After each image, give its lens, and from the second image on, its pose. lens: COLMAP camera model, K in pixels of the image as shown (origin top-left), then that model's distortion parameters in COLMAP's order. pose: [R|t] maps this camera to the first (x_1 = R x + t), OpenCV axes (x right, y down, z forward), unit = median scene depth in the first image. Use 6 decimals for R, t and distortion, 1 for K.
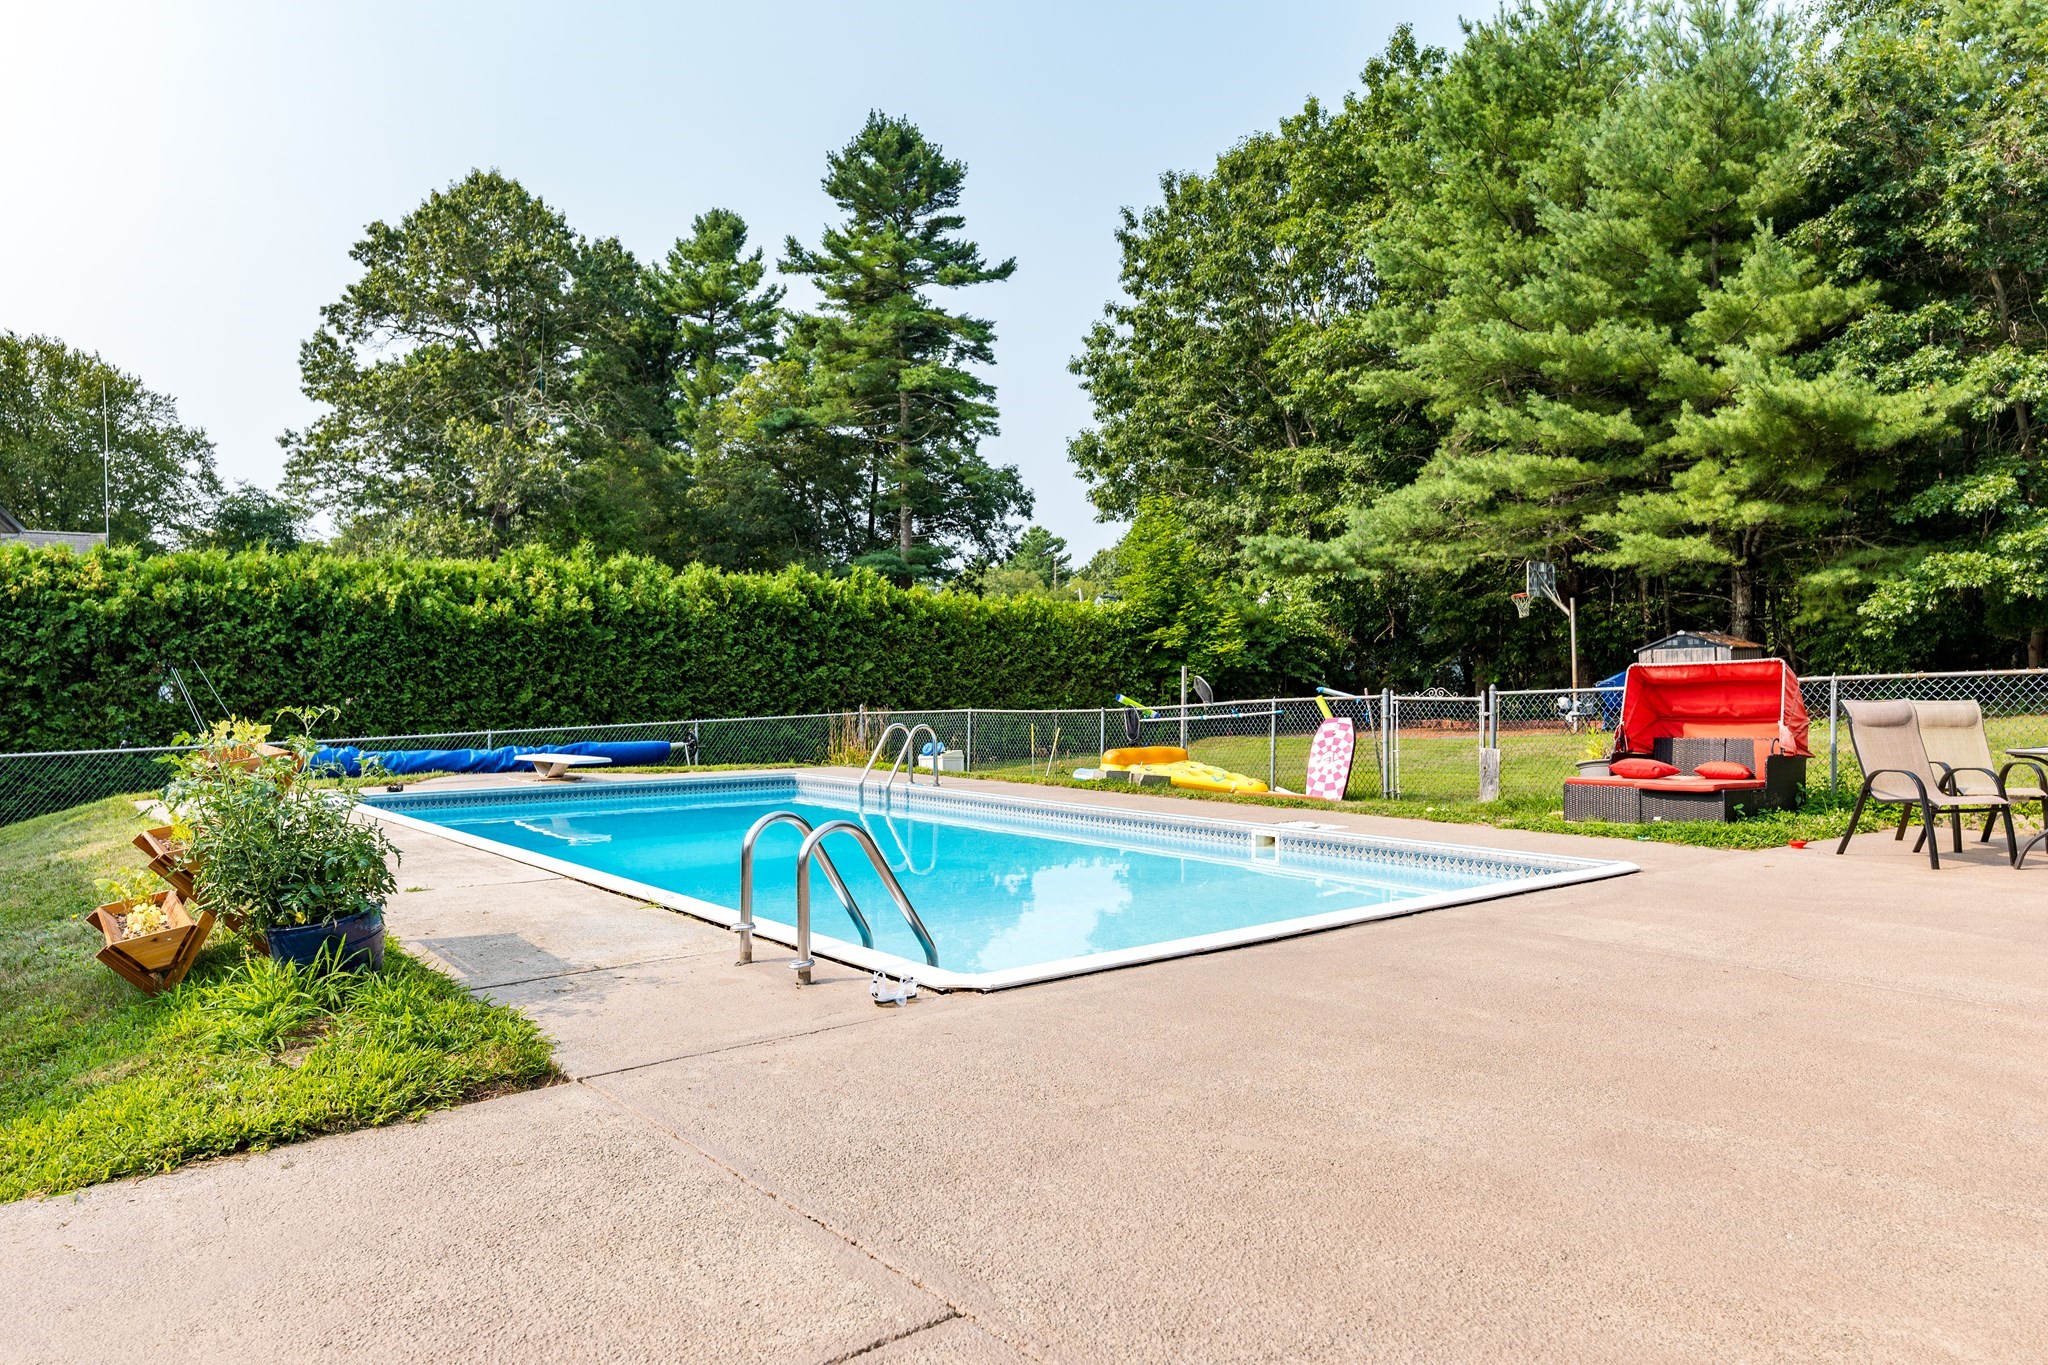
lens RADIAL K [[1358.0, 0, 1018.7], [0, 1358.0, 679.0], [0, 0, 1]] dist [0.002694, -0.002176]
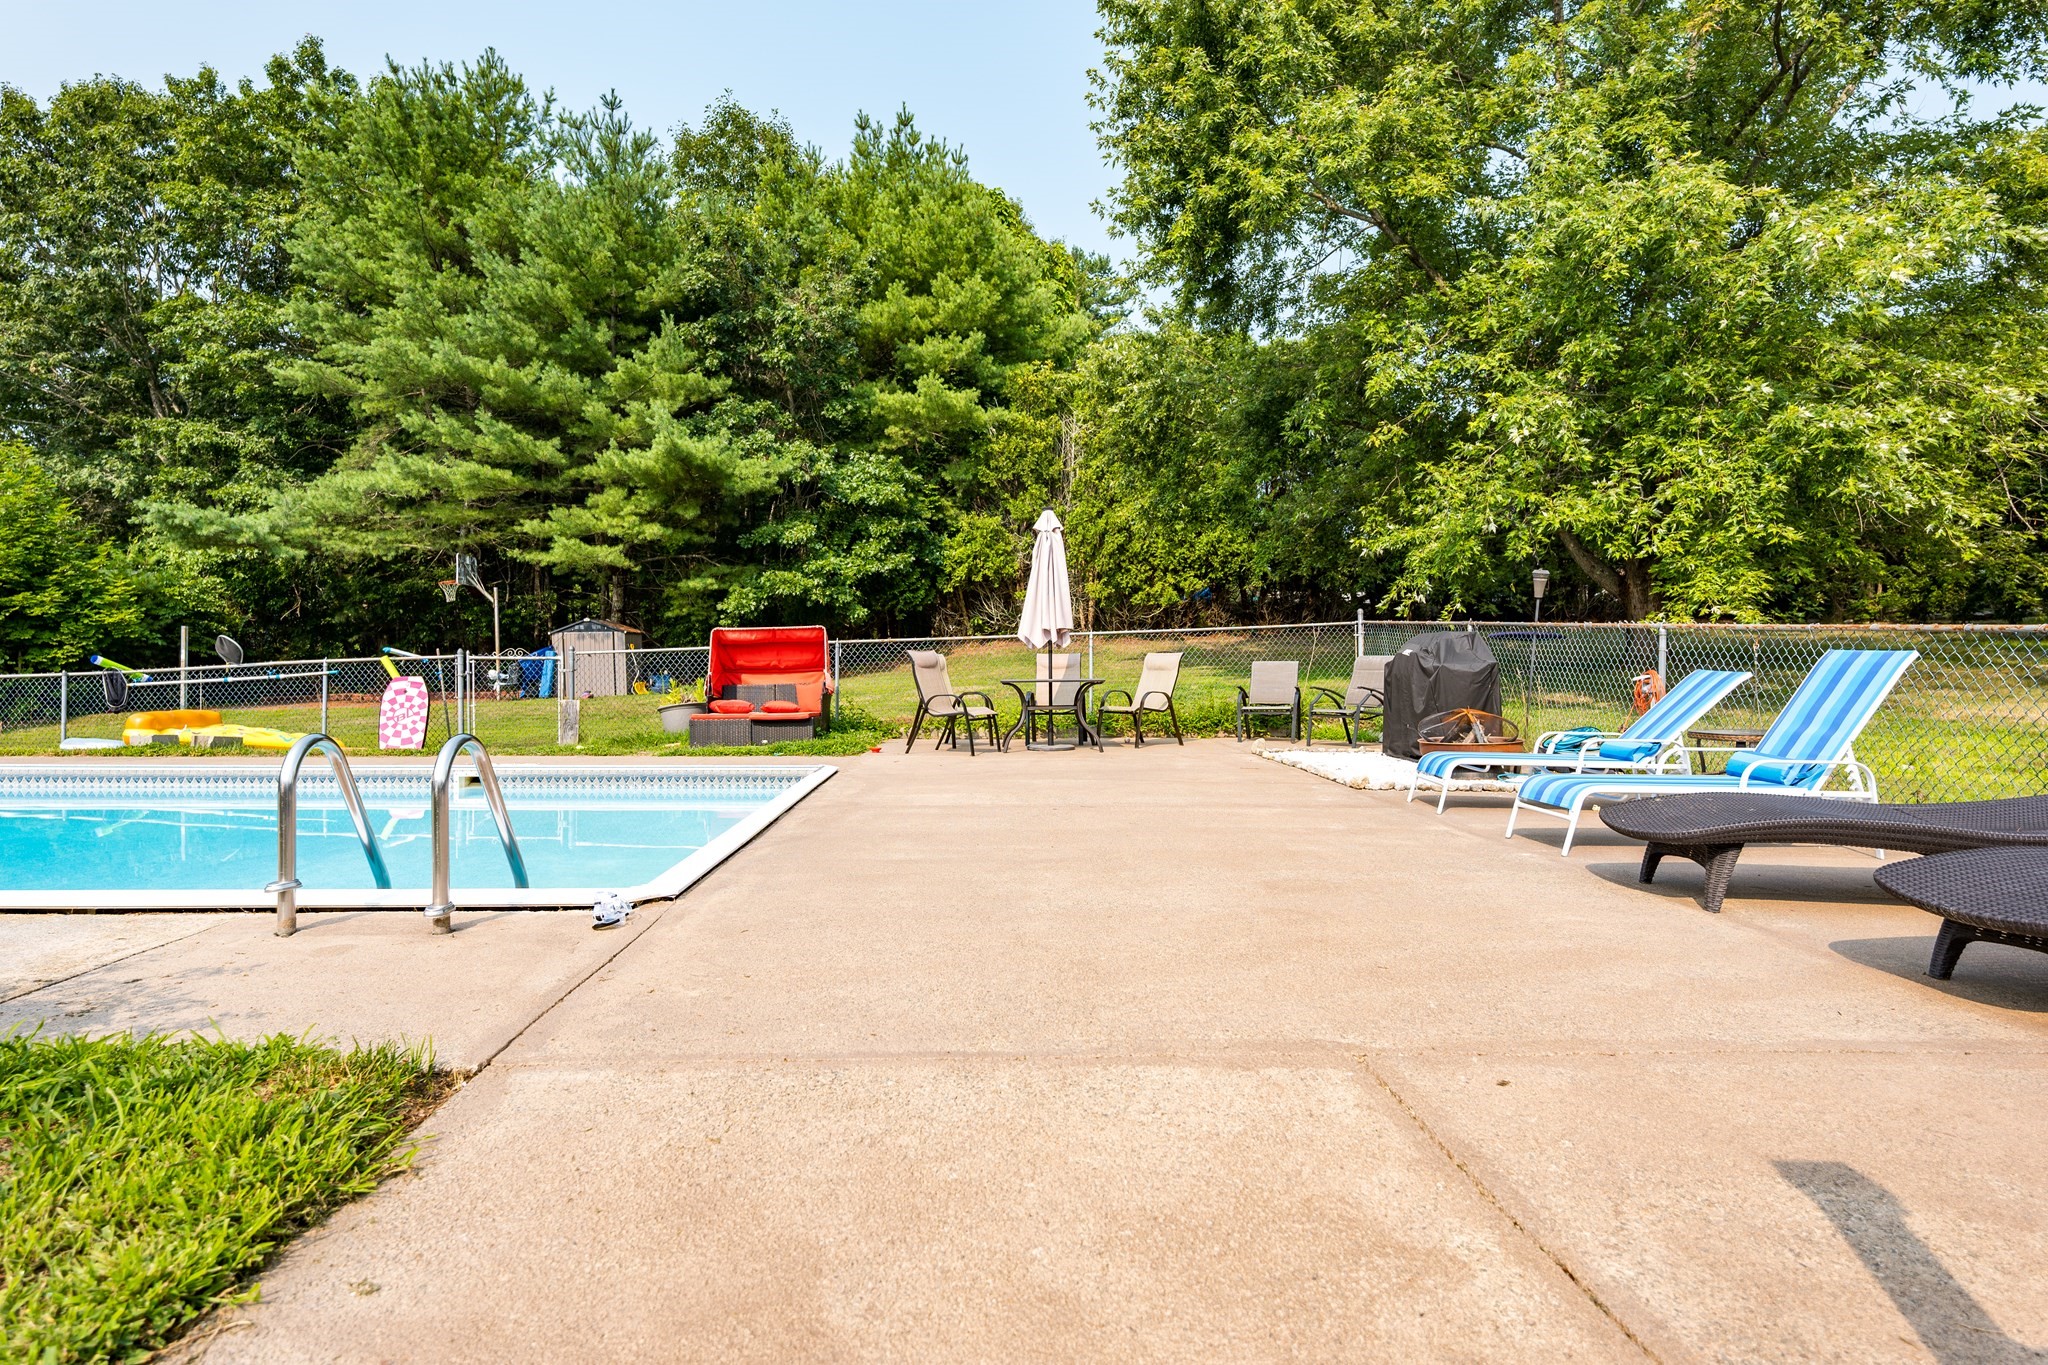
lens RADIAL K [[1080.4, 0, 1023.0], [0, 1080.4, 685.5], [0, 0, 1]] dist [-0.000230, -0.000402]
pose [[0.591460, -0.008200, 0.806293, -0.098894], [-0.004364, 0.999901, 0.013370, 0.013515], [-0.806323, -0.011426, 0.591365, 0.069492]]
